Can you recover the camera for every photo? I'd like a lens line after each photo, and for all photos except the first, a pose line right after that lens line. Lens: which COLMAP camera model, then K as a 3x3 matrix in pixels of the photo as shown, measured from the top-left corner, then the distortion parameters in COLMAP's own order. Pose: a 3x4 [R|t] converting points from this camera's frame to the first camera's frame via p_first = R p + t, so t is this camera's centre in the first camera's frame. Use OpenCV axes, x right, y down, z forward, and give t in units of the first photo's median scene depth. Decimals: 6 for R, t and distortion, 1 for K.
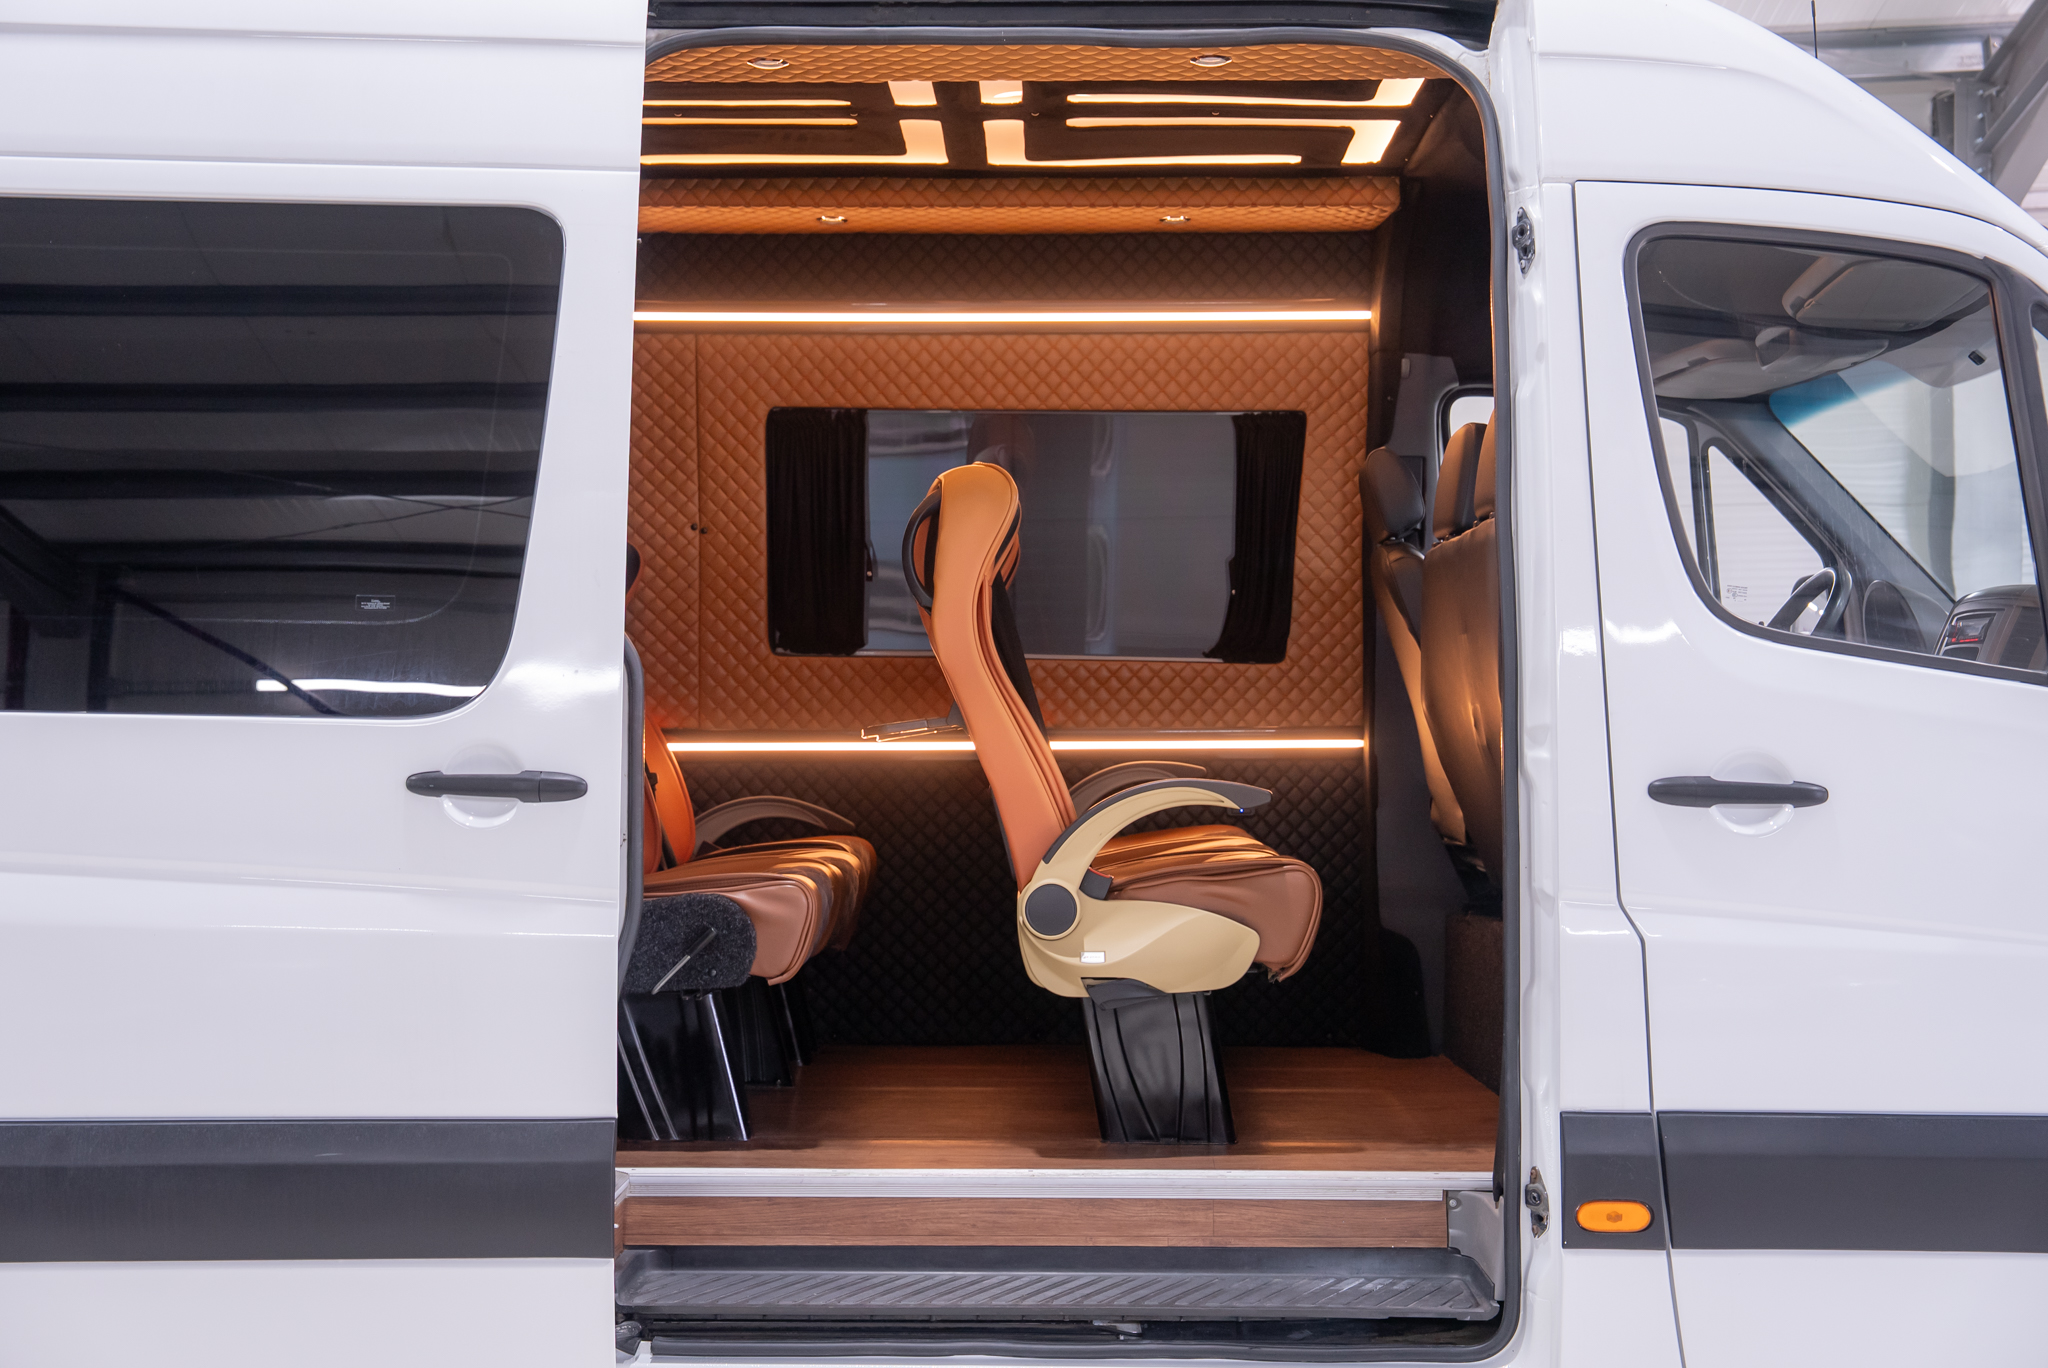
lens RADIAL K [[2388.6, 0, 1030.8], [0, 2388.6, 698.0], [0, 0, 1]] dist [0.109829, 0.000000]
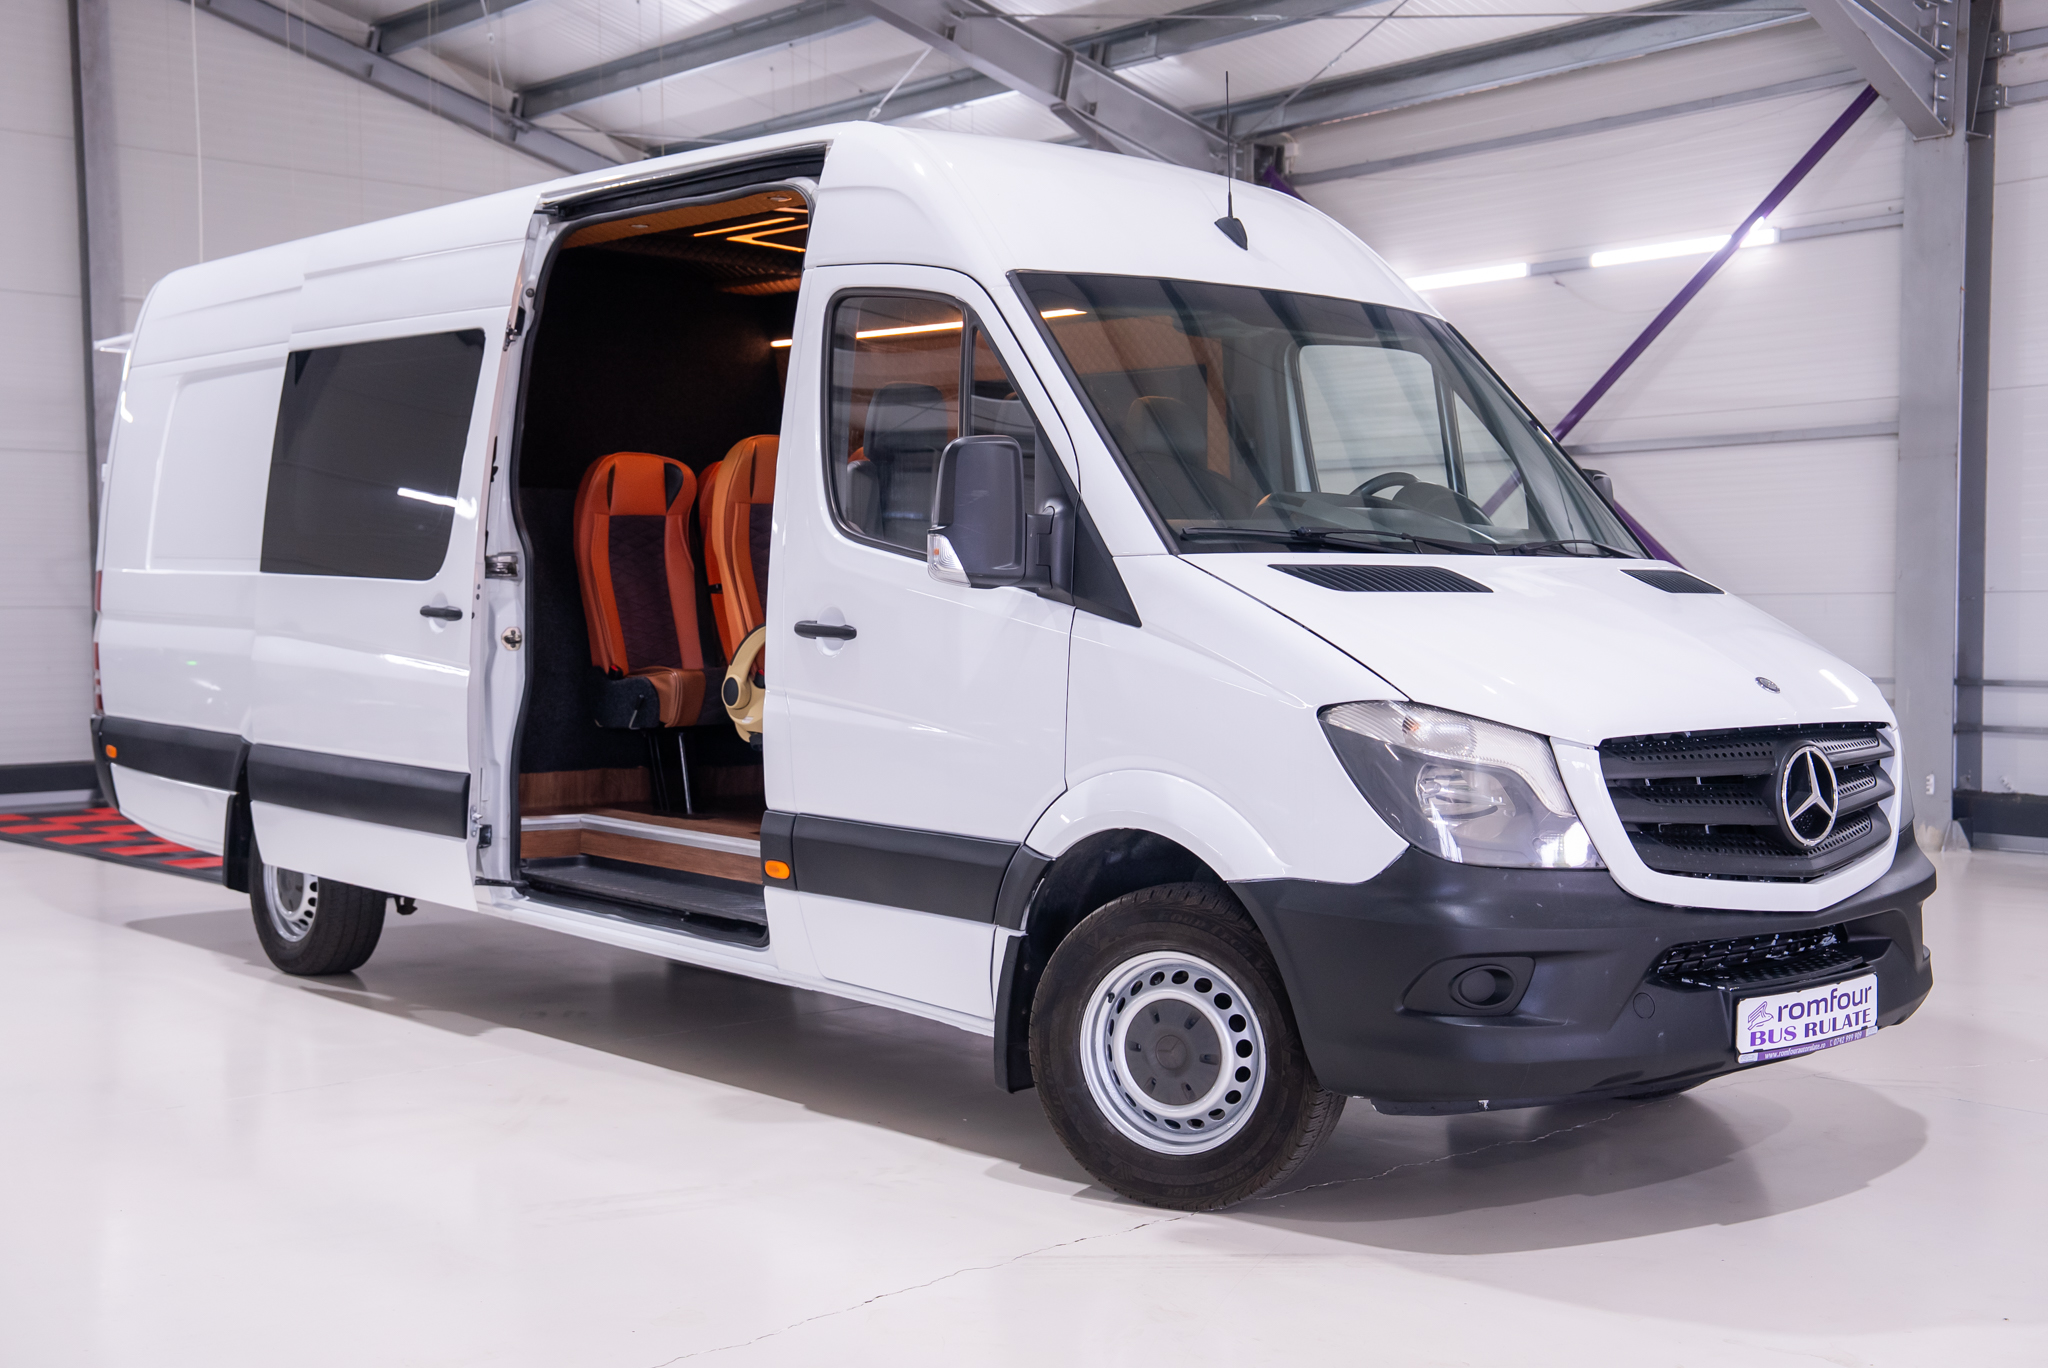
lens RADIAL K [[2388.2, 0, 1027.1], [0, 2388.2, 679.3], [0, 0, 1]] dist [0.144697, 0.000000]
pose [[0.663524, 0.037656, -0.747207, 1.090922], [-0.000320, 0.998747, 0.050048, -0.007295], [0.748155, -0.032969, 0.662704, -0.009366]]
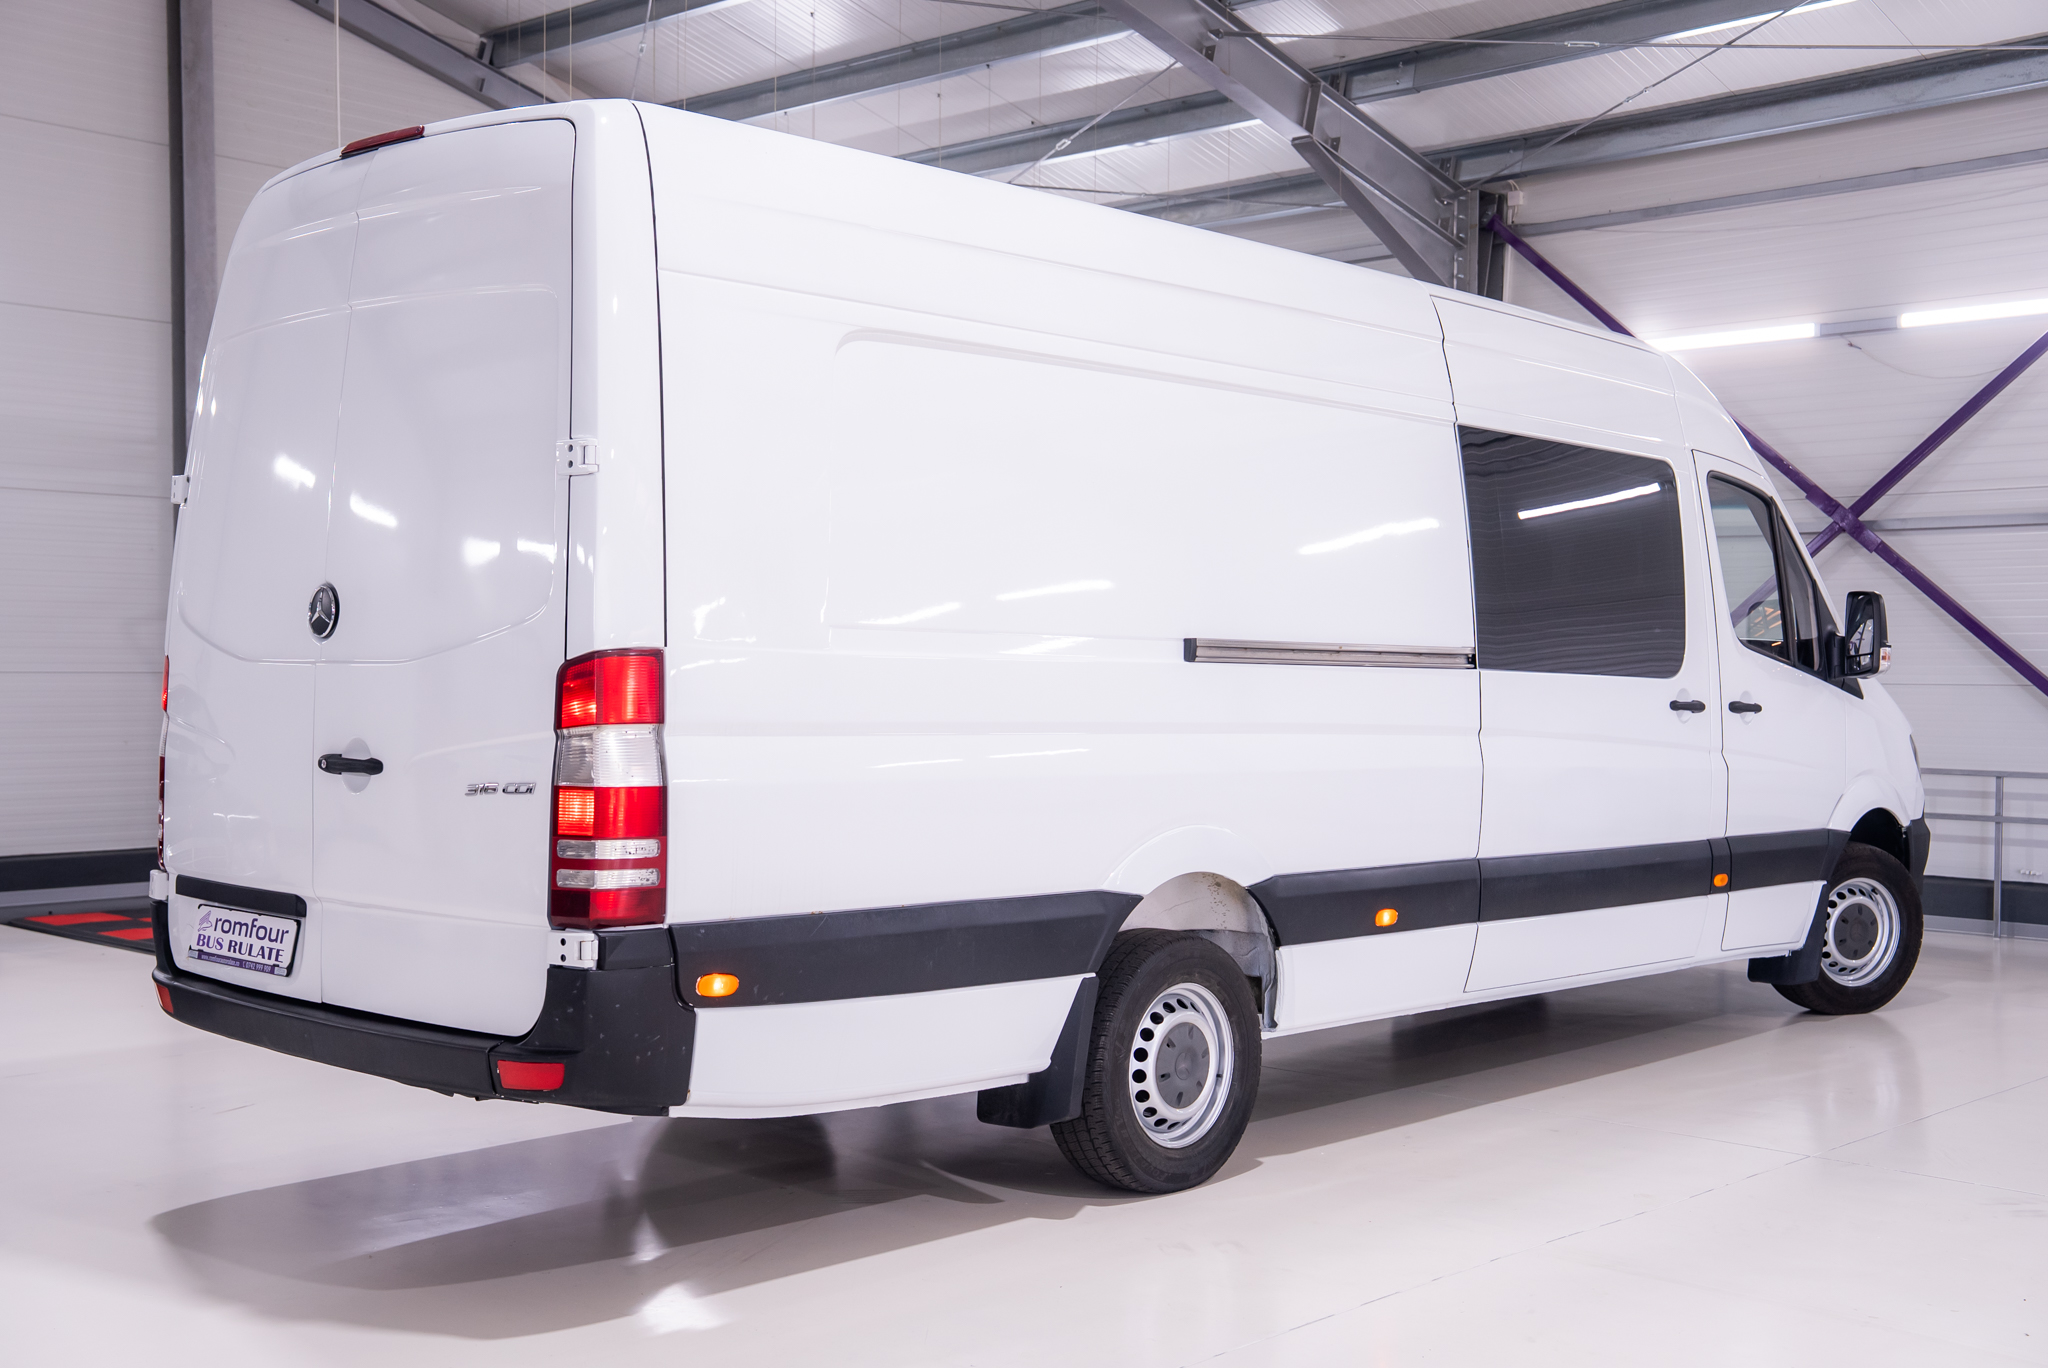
lens RADIAL K [[2327.7, 0, 1022.1], [0, 2327.7, 693.8], [0, 0, 1]] dist [0.100779, 0.000000]
pose [[0.738225, 0.025523, -0.674072, 0.496300], [-0.015720, 0.999663, 0.020635, 0.008462], [0.674371, -0.004637, 0.738378, -0.139221]]
